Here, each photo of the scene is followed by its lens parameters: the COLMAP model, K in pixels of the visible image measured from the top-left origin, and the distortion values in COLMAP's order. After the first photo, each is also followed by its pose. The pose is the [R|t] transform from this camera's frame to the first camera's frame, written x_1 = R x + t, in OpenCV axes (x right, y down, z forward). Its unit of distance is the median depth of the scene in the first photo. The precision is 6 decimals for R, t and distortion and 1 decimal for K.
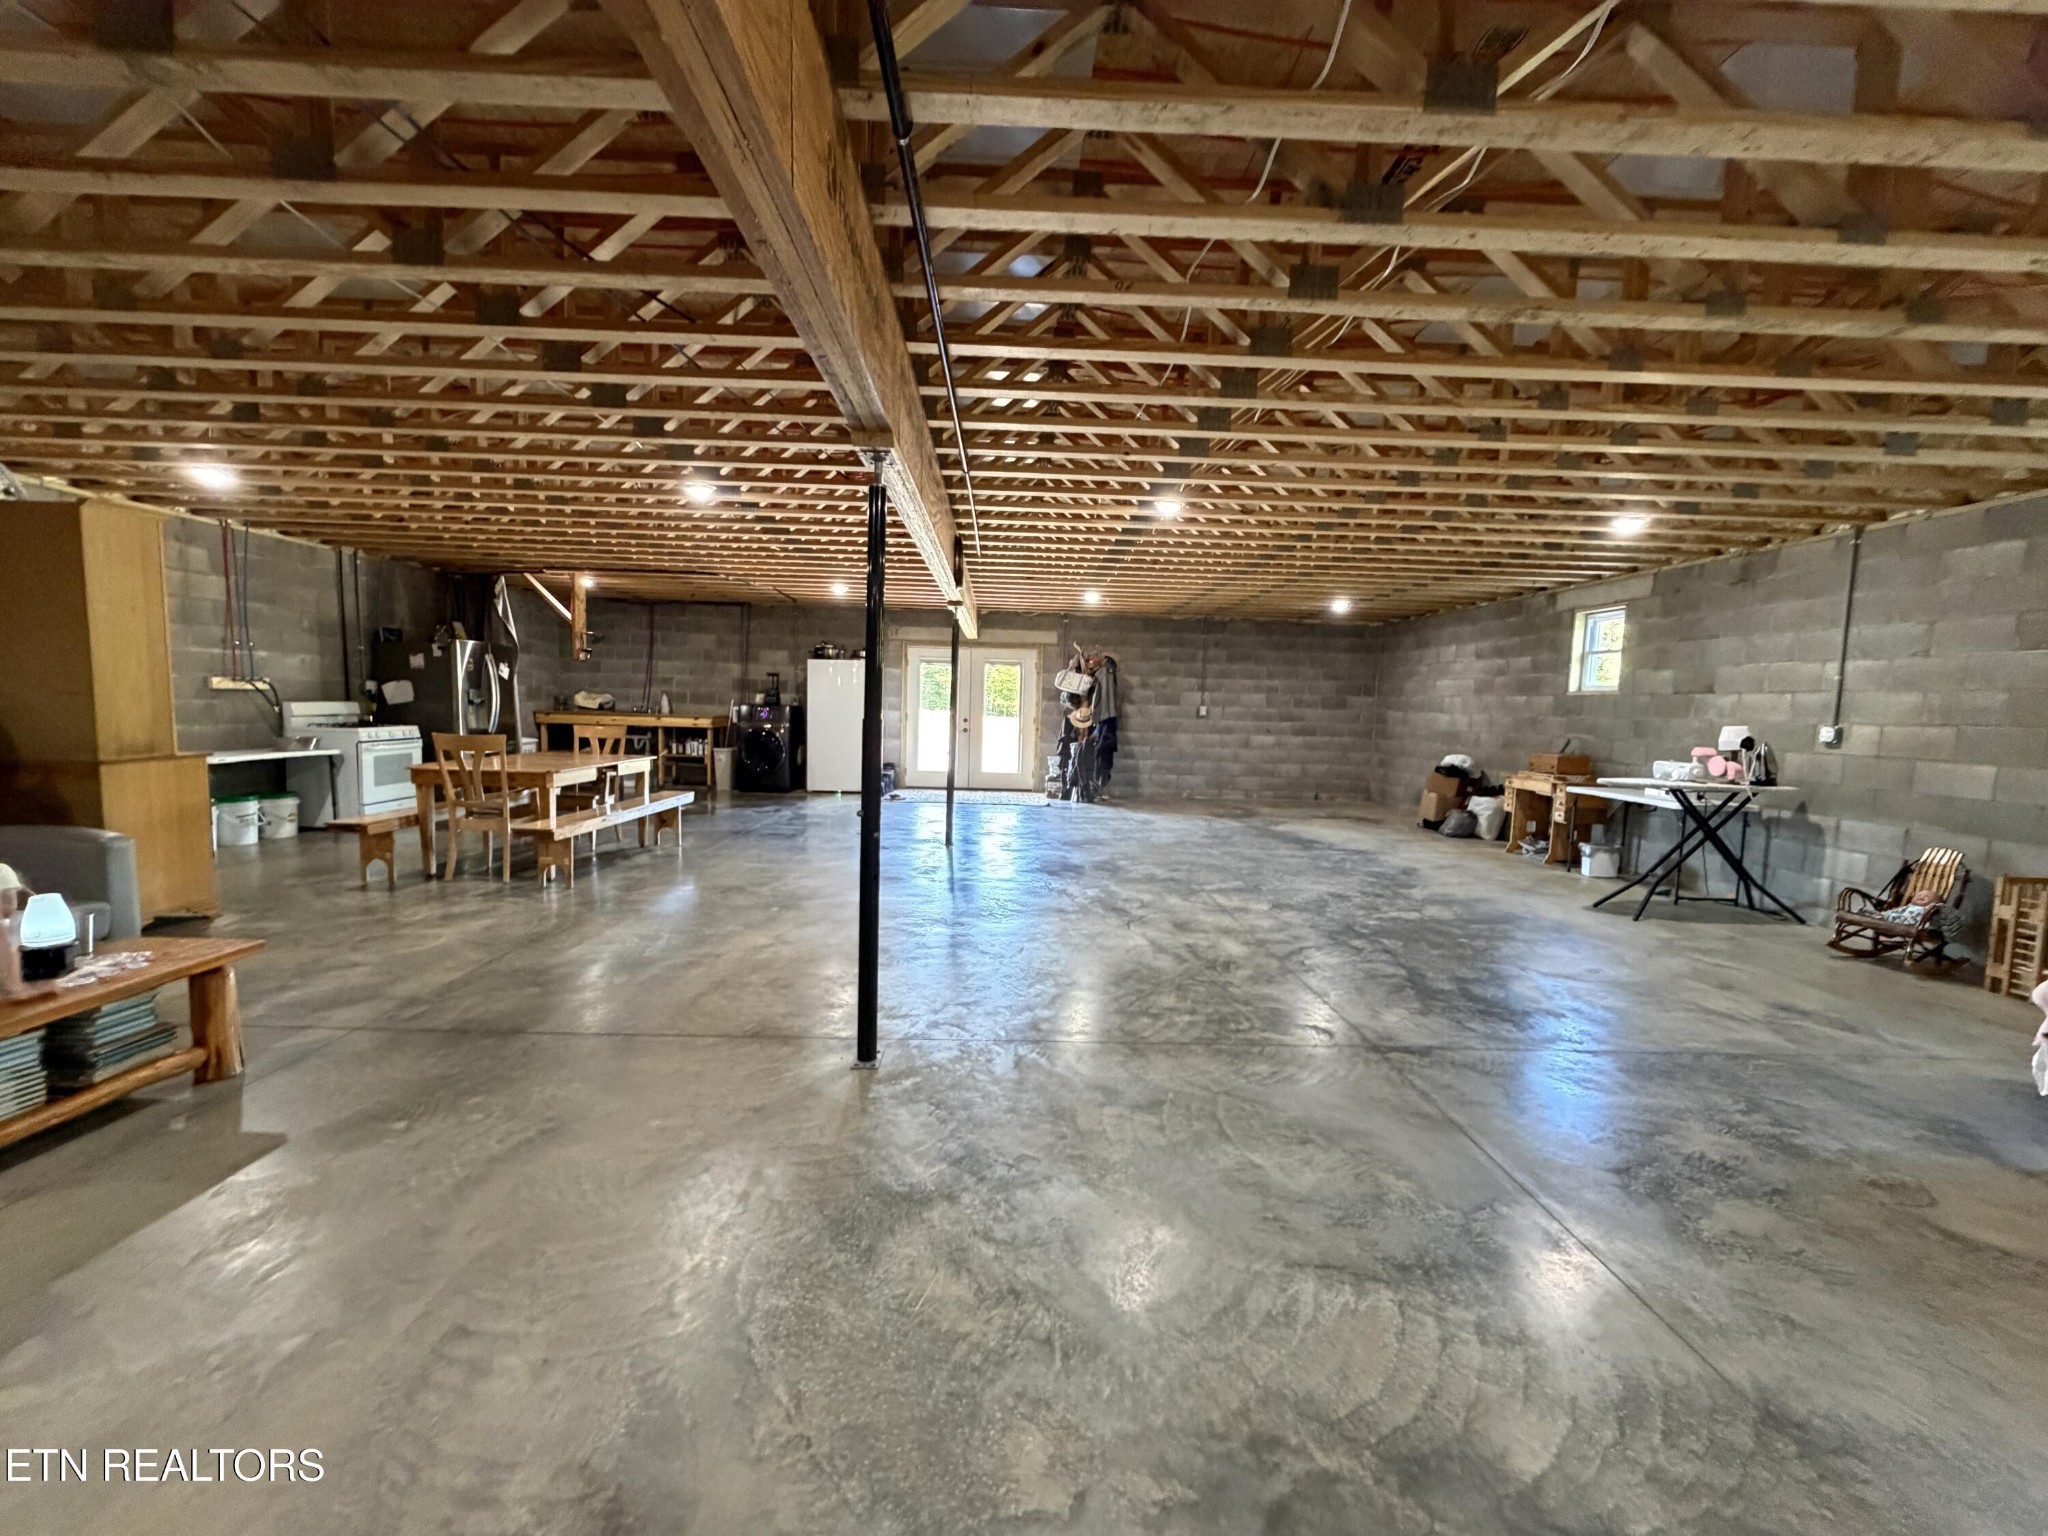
lens RADIAL K [[819.2, 0, 1014.1], [0, 819.2, 776.5], [0, 0, 1]] dist [0.002887, -0.001882]
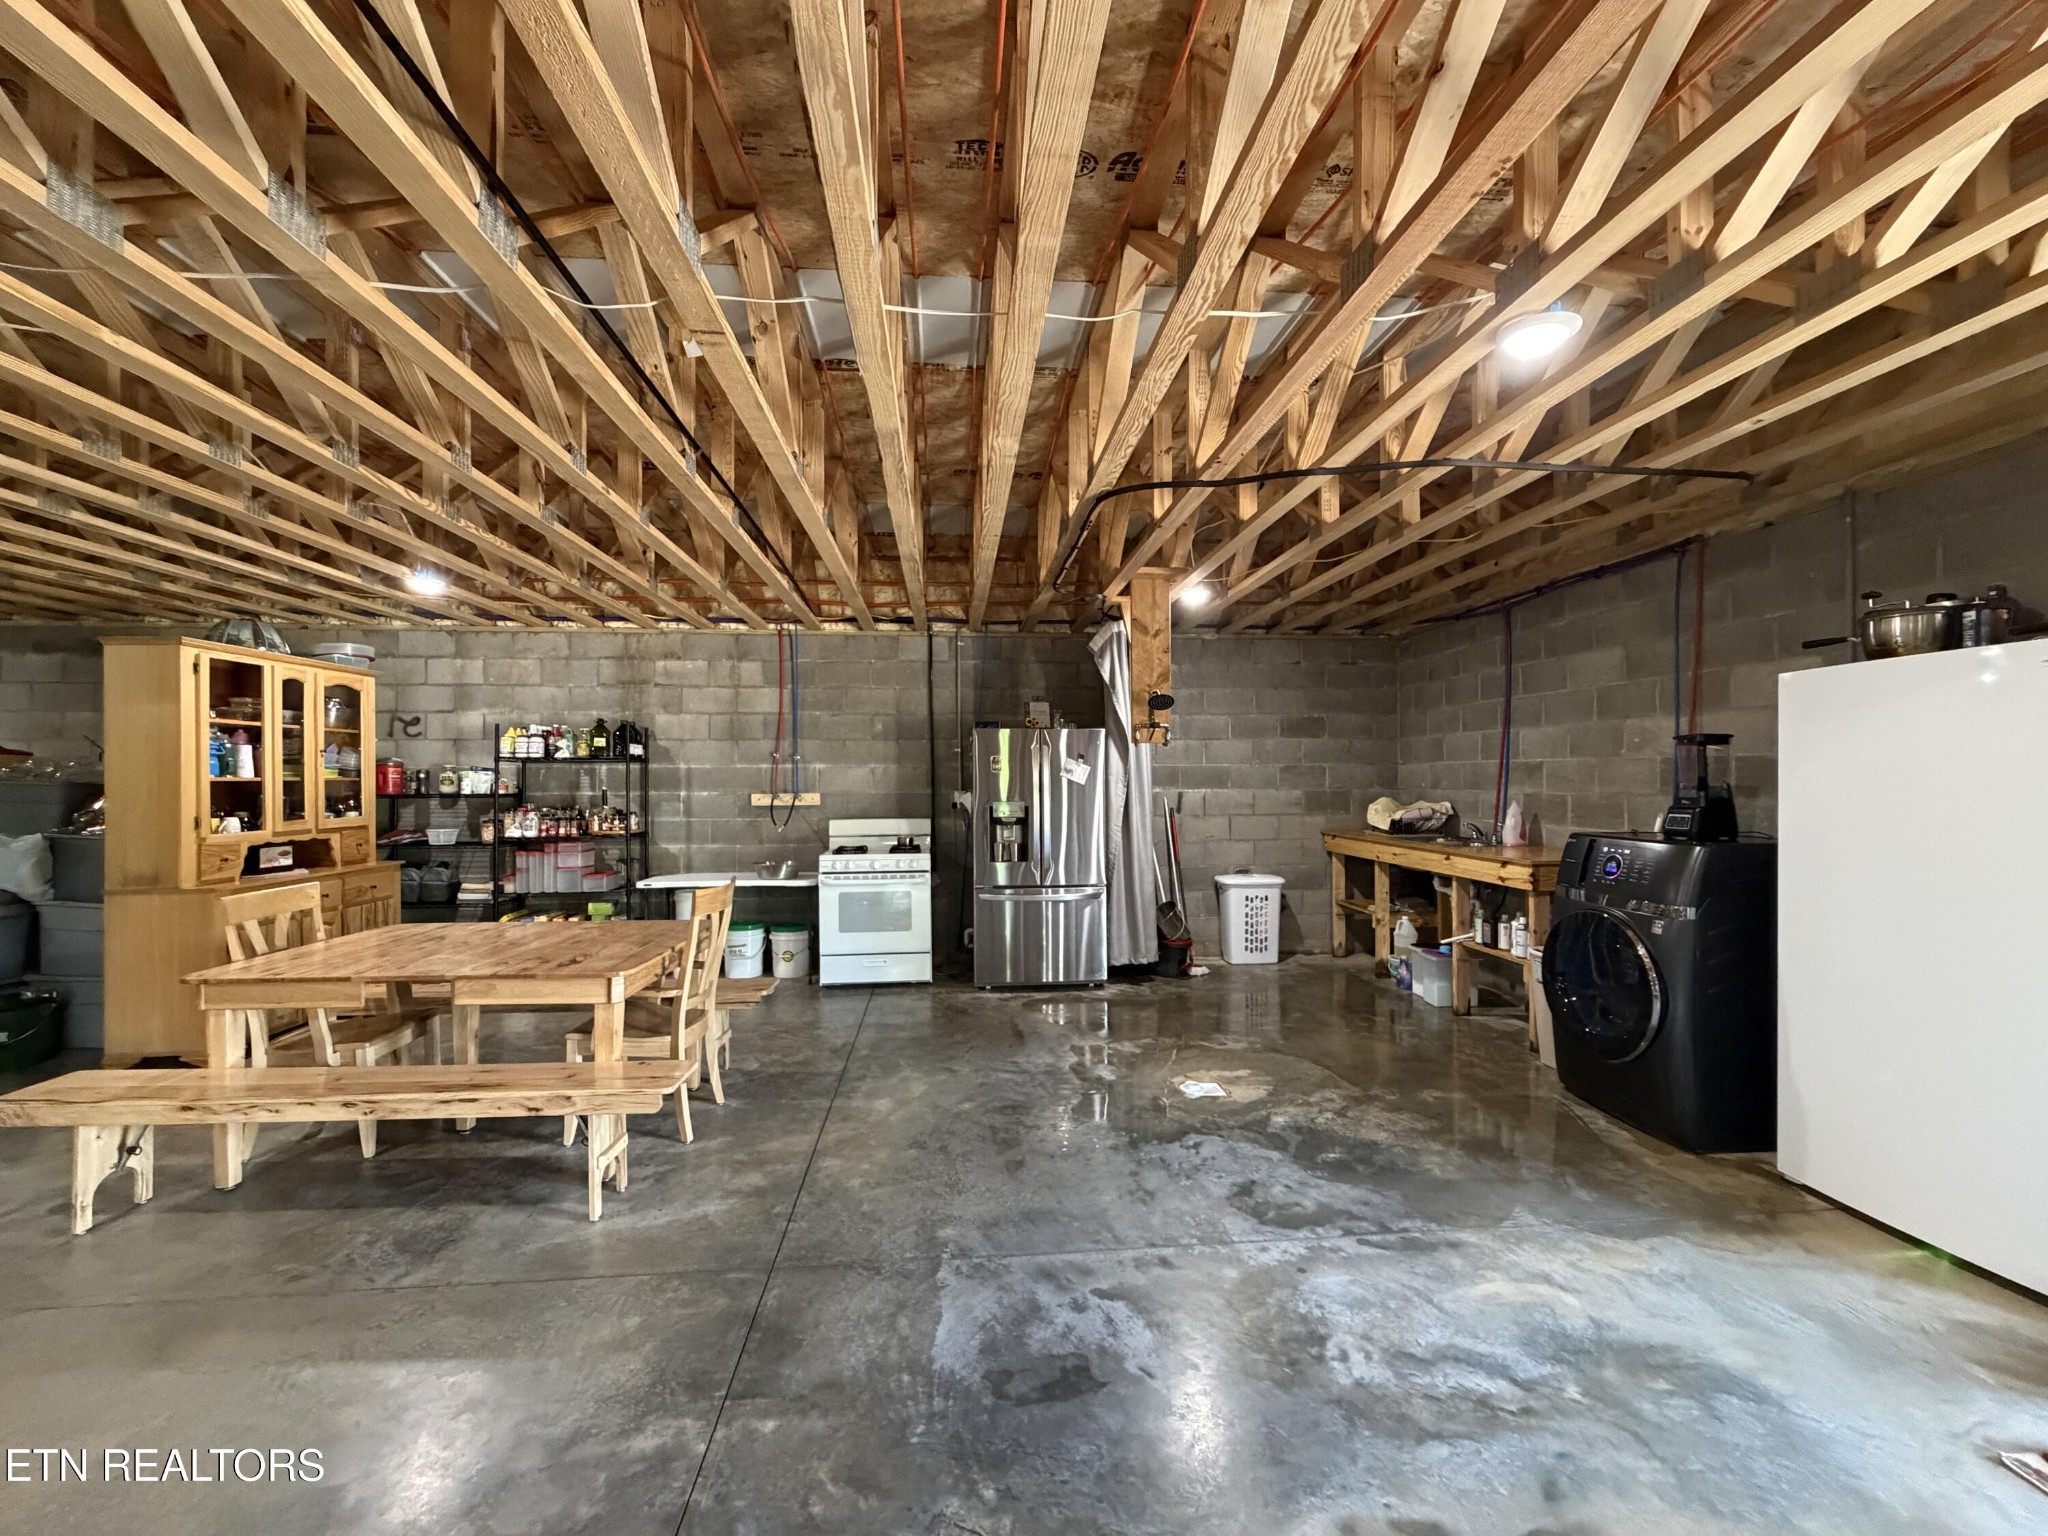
lens RADIAL K [[819.2, 0, 1021.4], [0, 819.2, 776.3], [0, 0, 1]] dist [0.002887, -0.001882]
pose [[0.074606, -0.031917, -0.996702, -0.006097], [-0.084775, 0.995667, -0.038229, -0.095835], [0.993603, 0.087347, 0.071577, 0.901150]]
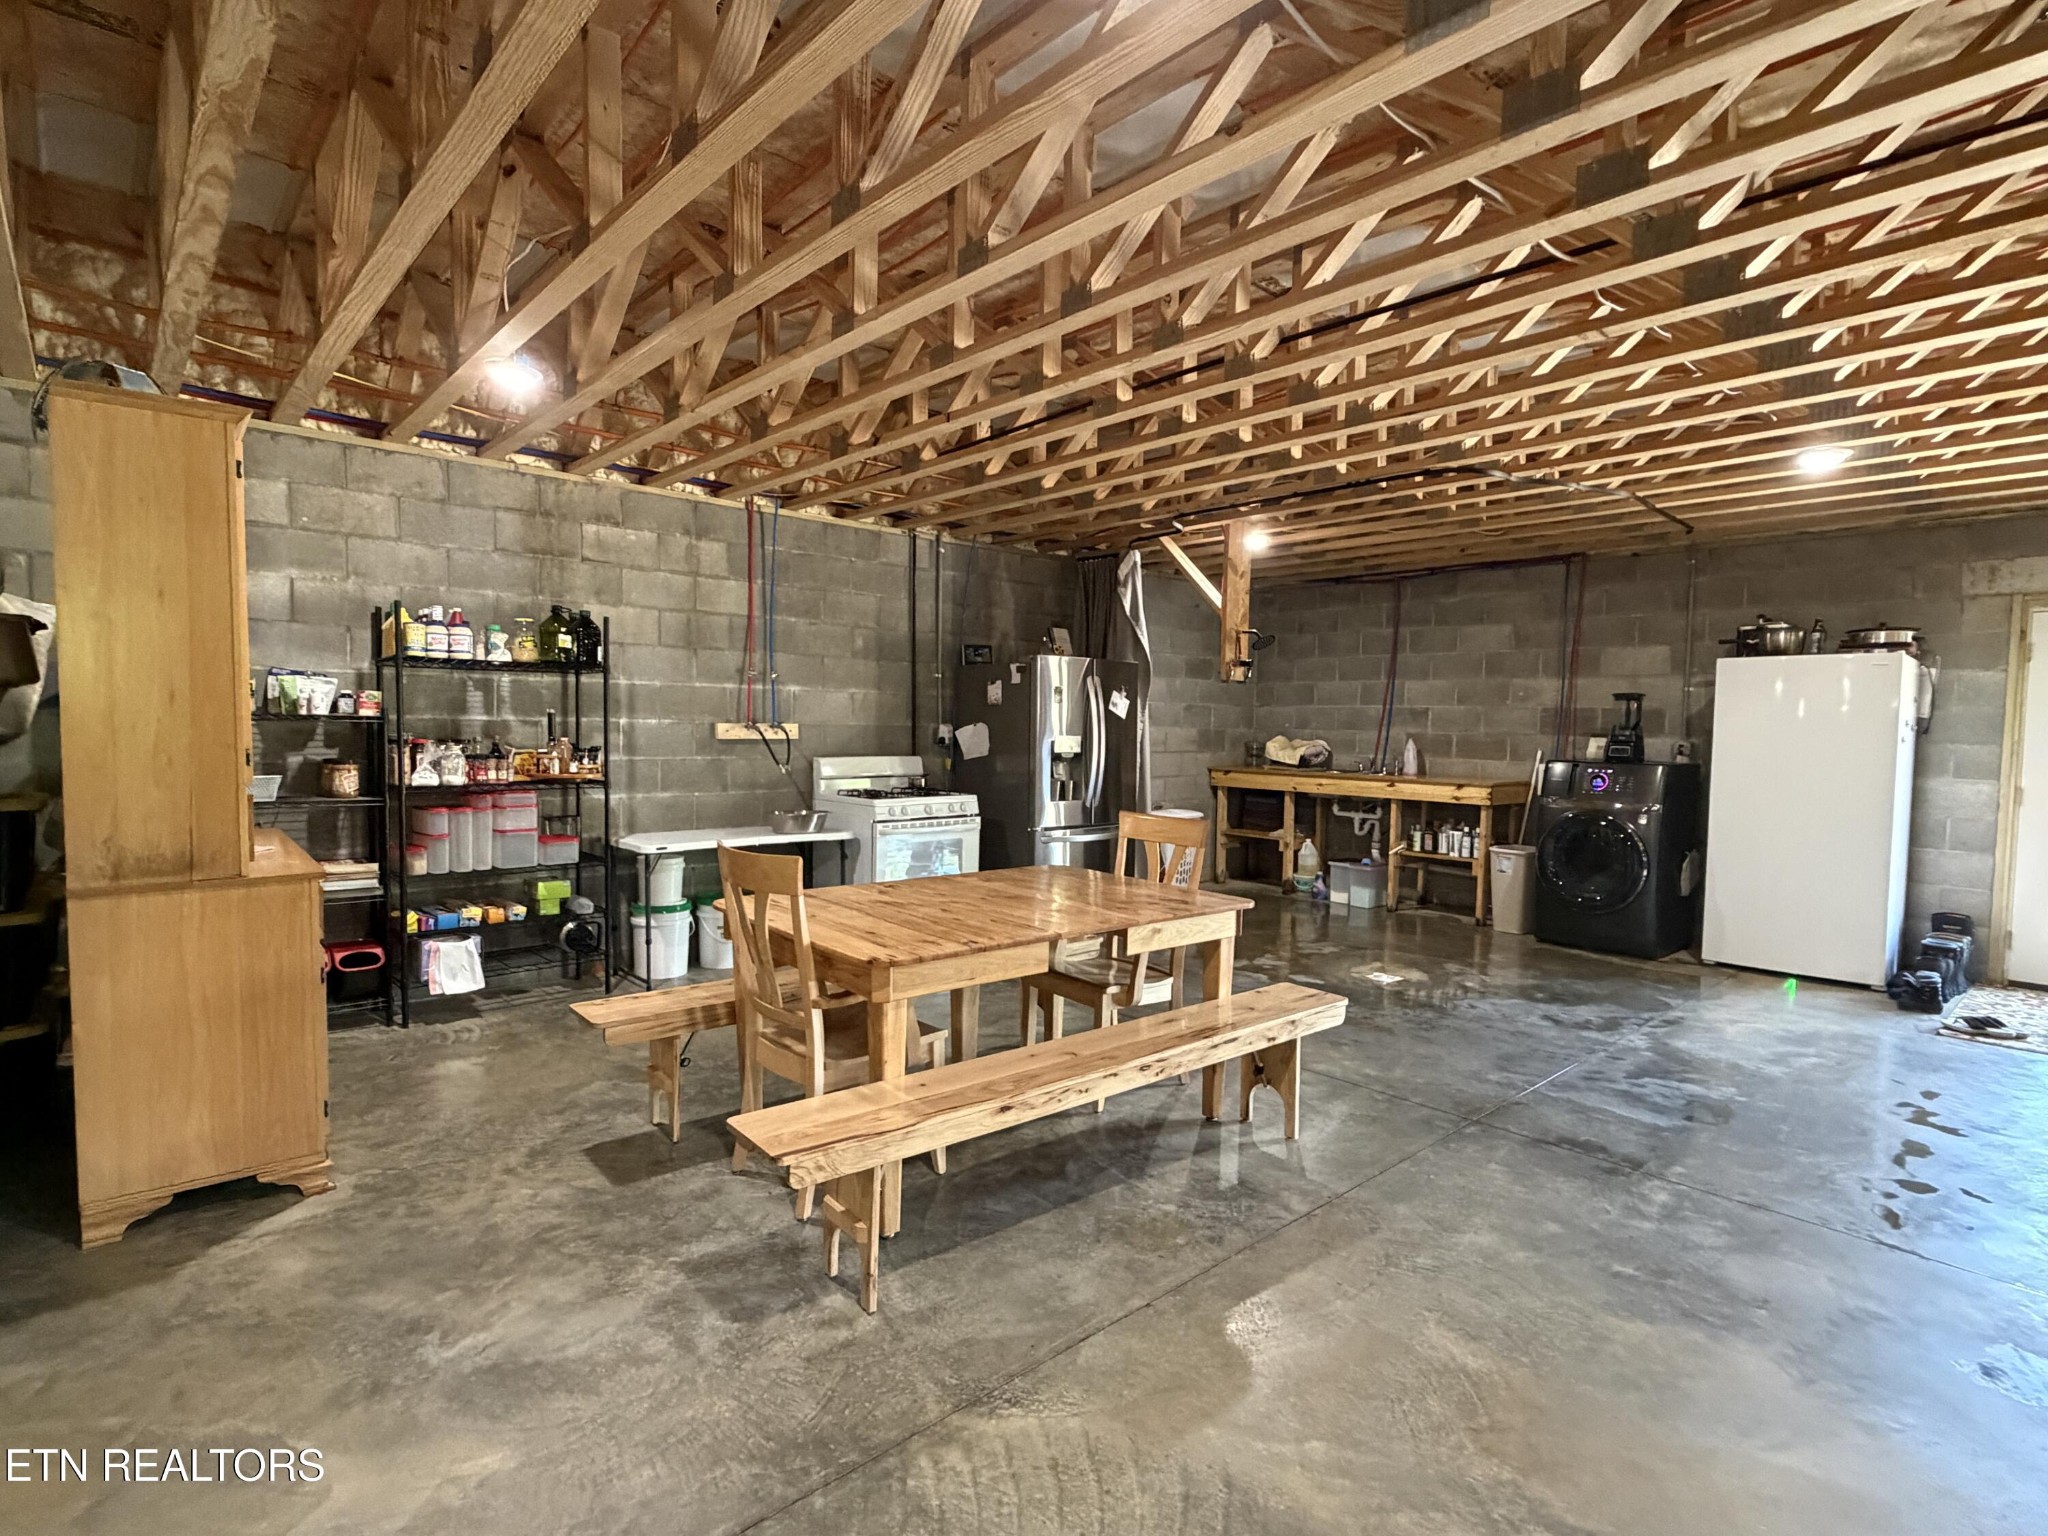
lens RADIAL K [[1023.3, 0, 1015.9], [0, 1023.3, 785.1], [0, 0, 1]] dist [-0.002612, -0.000335]
pose [[0.660998, 0.028291, -0.749854, -0.109094], [-0.066364, 0.997577, -0.020862, -0.048559], [0.747447, 0.063553, 0.661274, 0.445862]]
